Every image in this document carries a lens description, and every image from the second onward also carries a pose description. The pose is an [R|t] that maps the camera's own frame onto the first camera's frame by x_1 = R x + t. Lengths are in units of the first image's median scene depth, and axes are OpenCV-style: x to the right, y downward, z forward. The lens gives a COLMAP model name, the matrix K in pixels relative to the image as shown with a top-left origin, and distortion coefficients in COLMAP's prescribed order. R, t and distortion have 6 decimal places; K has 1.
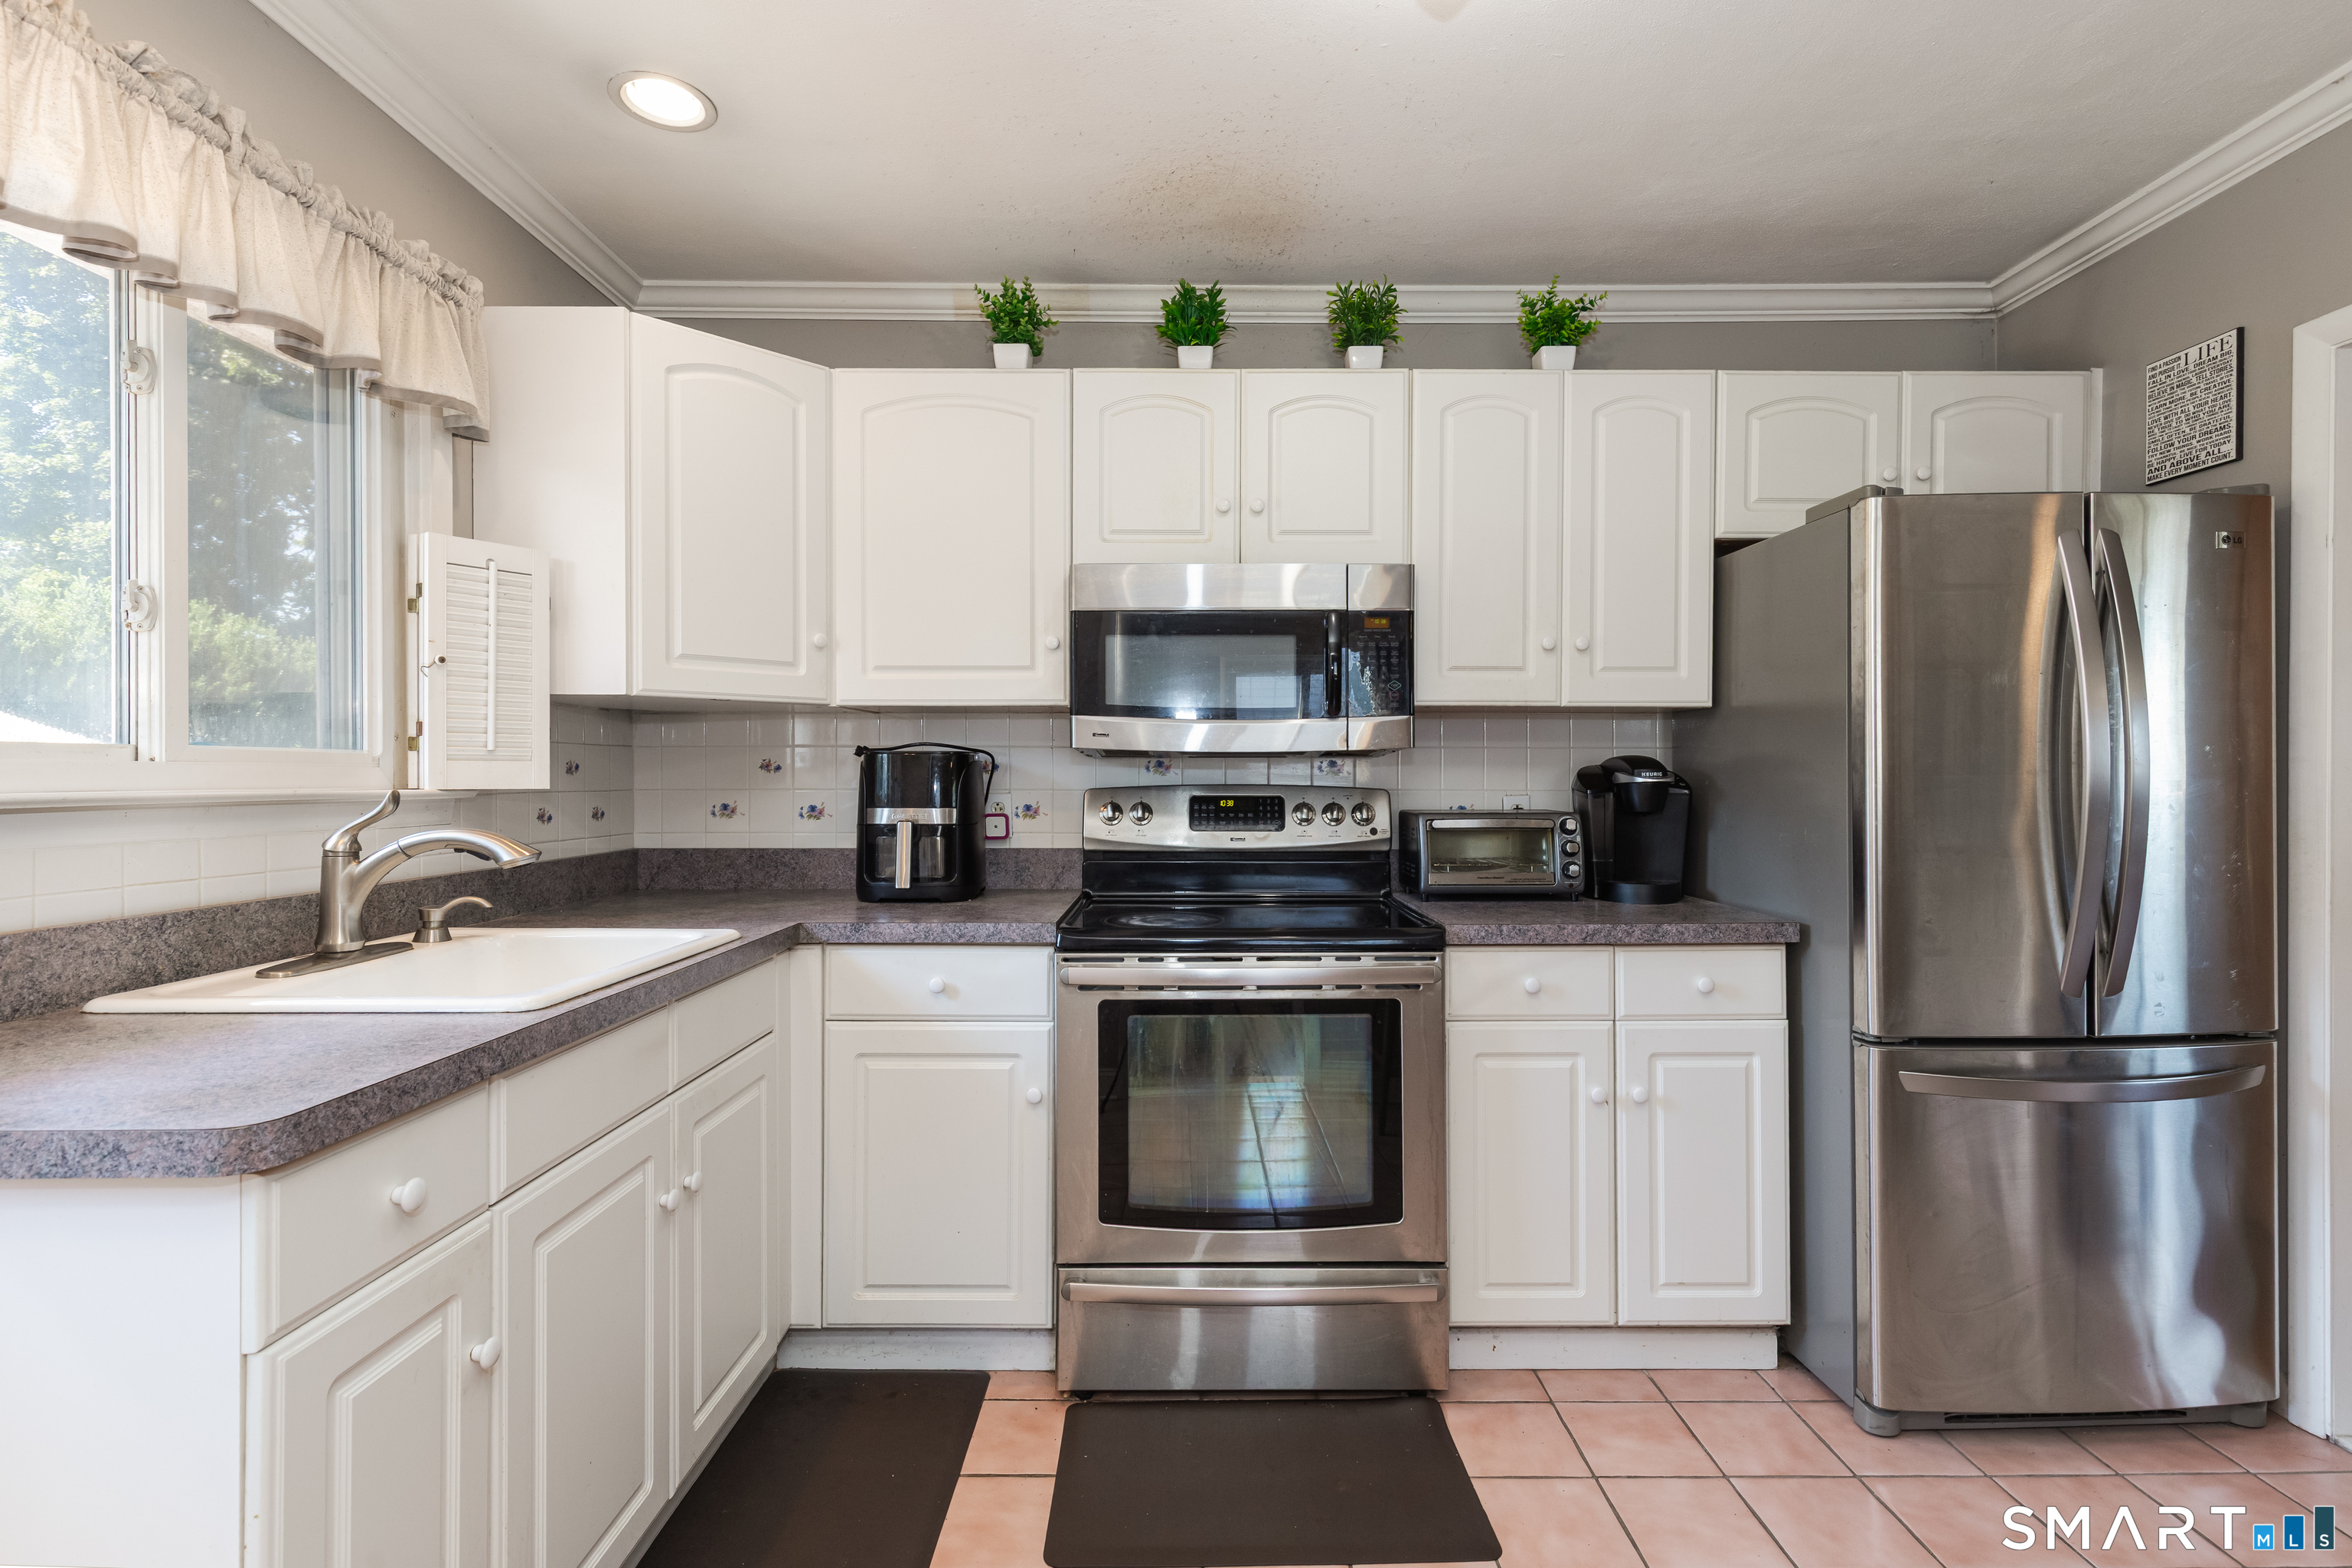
lens RADIAL K [[1081.9, 0, 1184.3], [0, 1081.9, 779.3], [0, 0, 1]] dist [-0.005412, -0.001753]
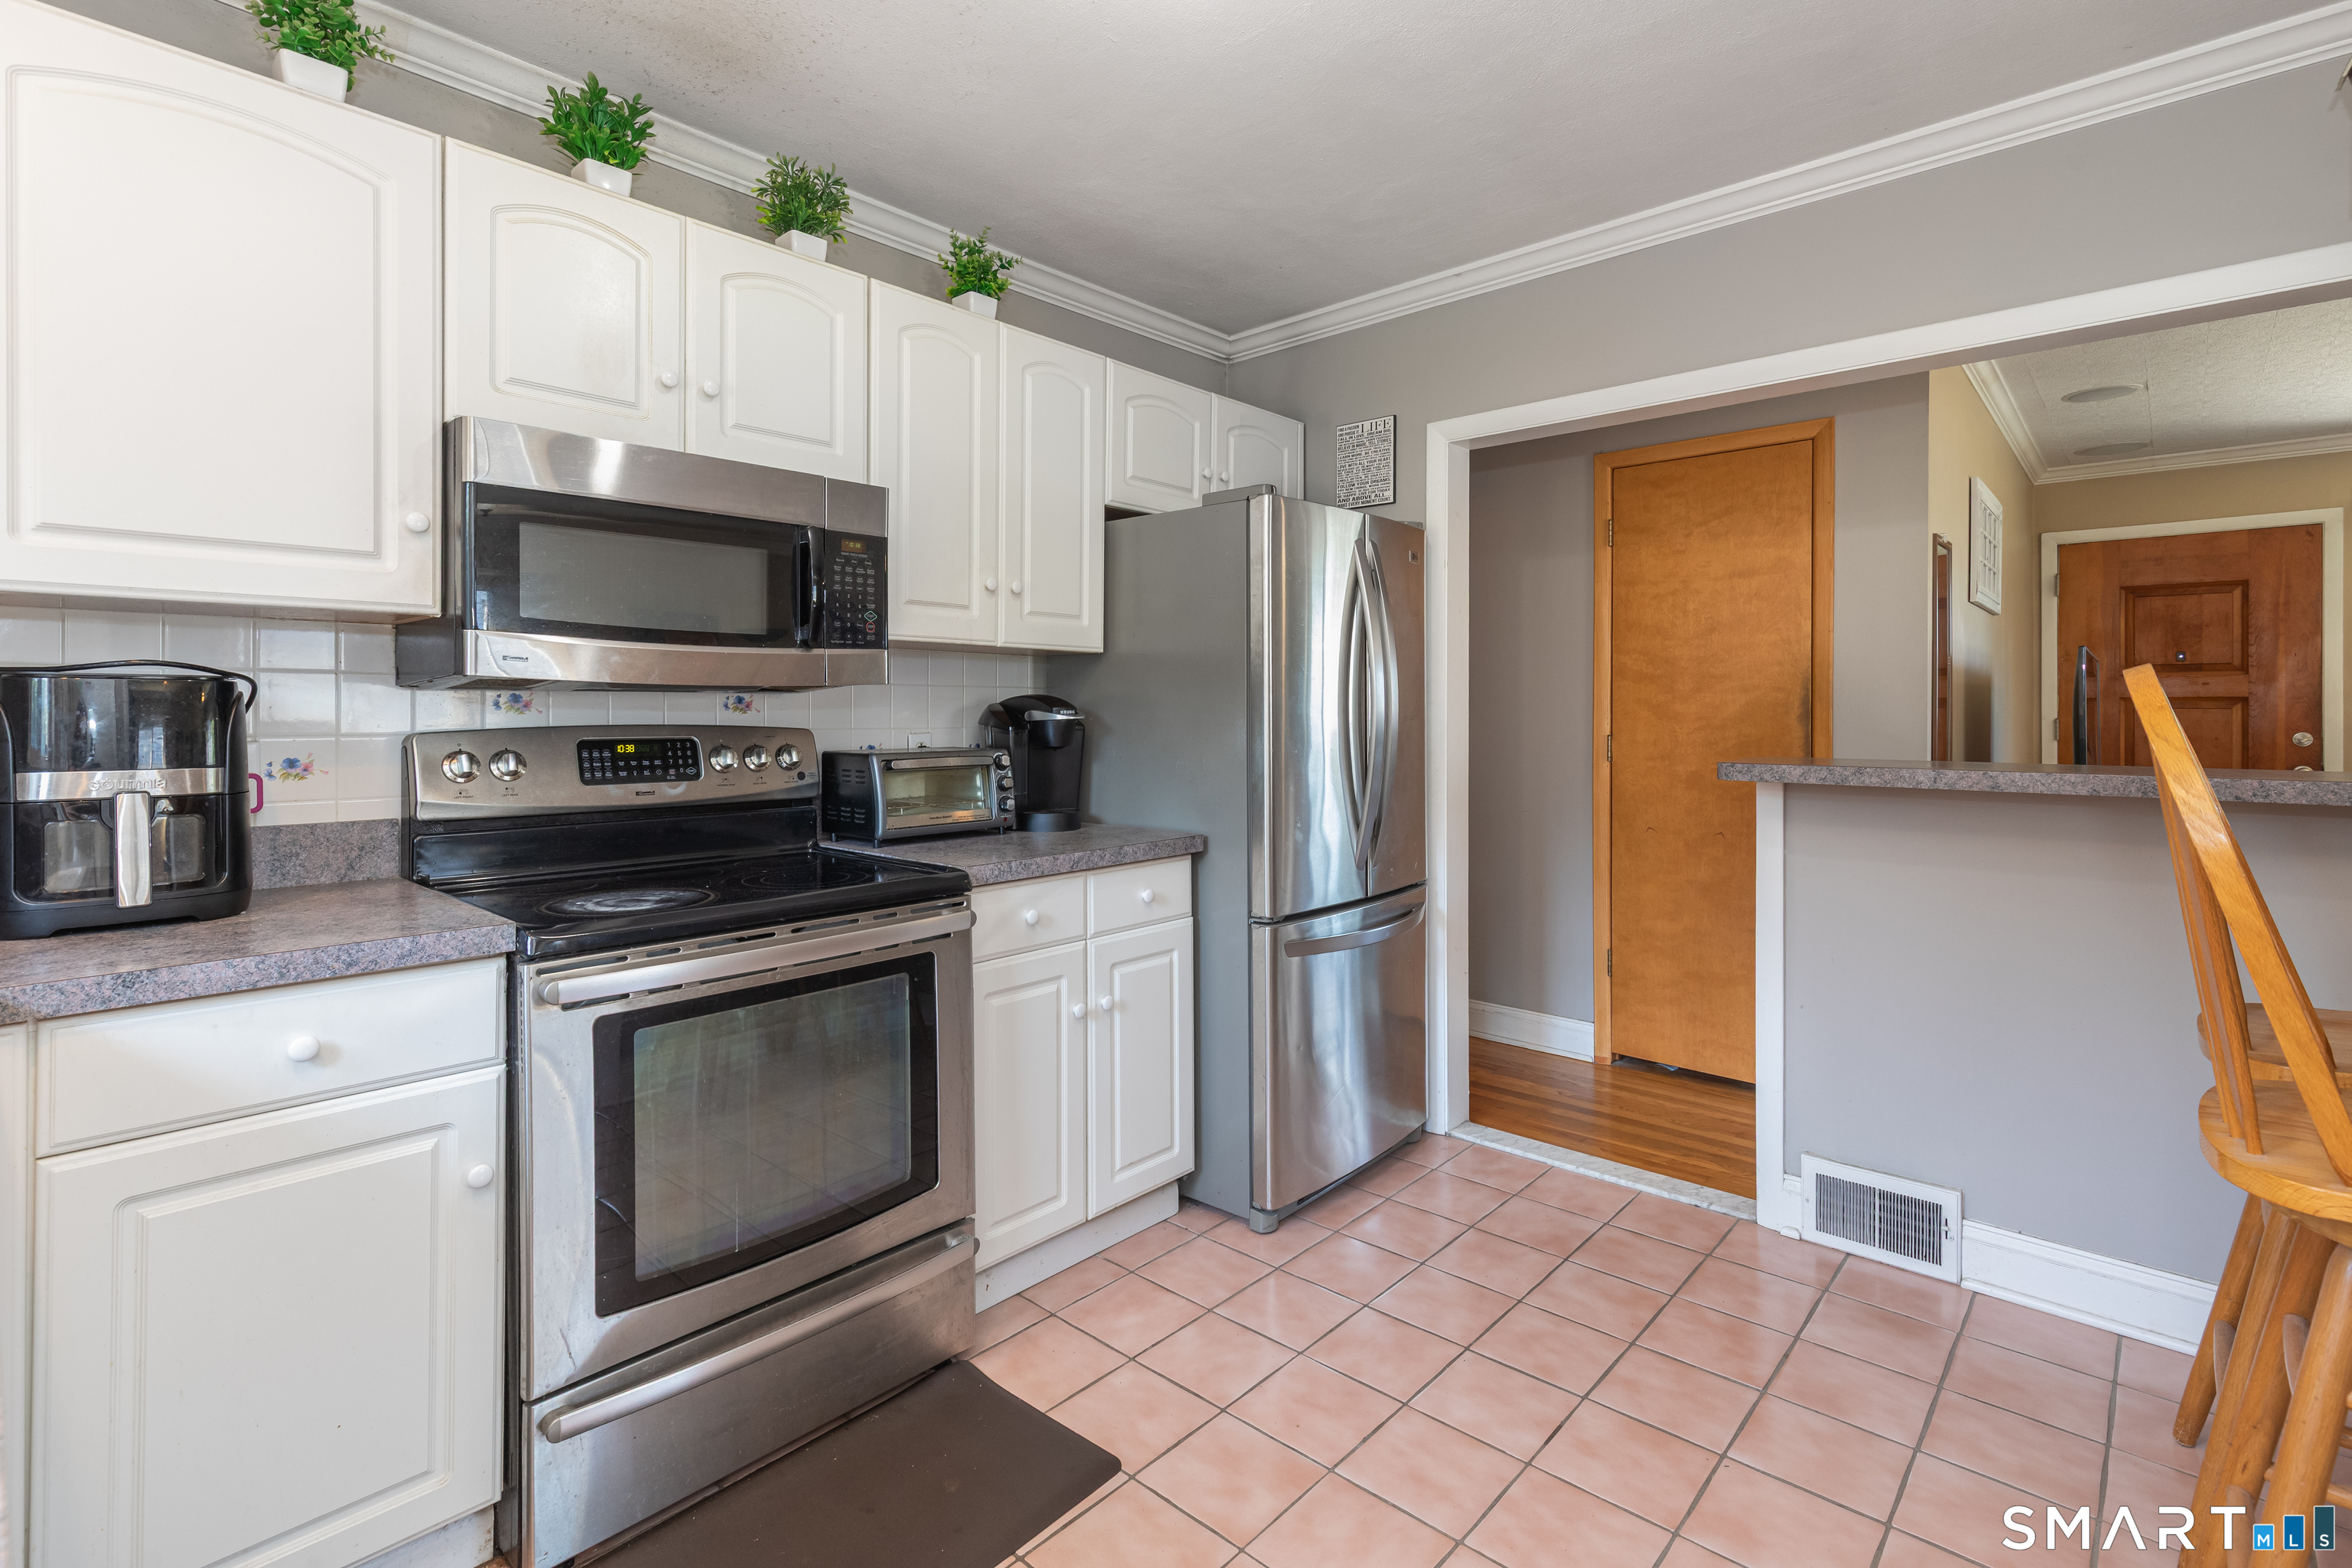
lens RADIAL K [[1081.9, 0, 1230.4], [0, 1081.9, 711.1], [0, 0, 1]] dist [-0.005412, -0.001753]
pose [[0.666078, -0.000090, 0.745882, -0.289769], [0.003656, 0.999988, -0.003144, -0.001677], [-0.745873, 0.004821, 0.666071, 0.155909]]
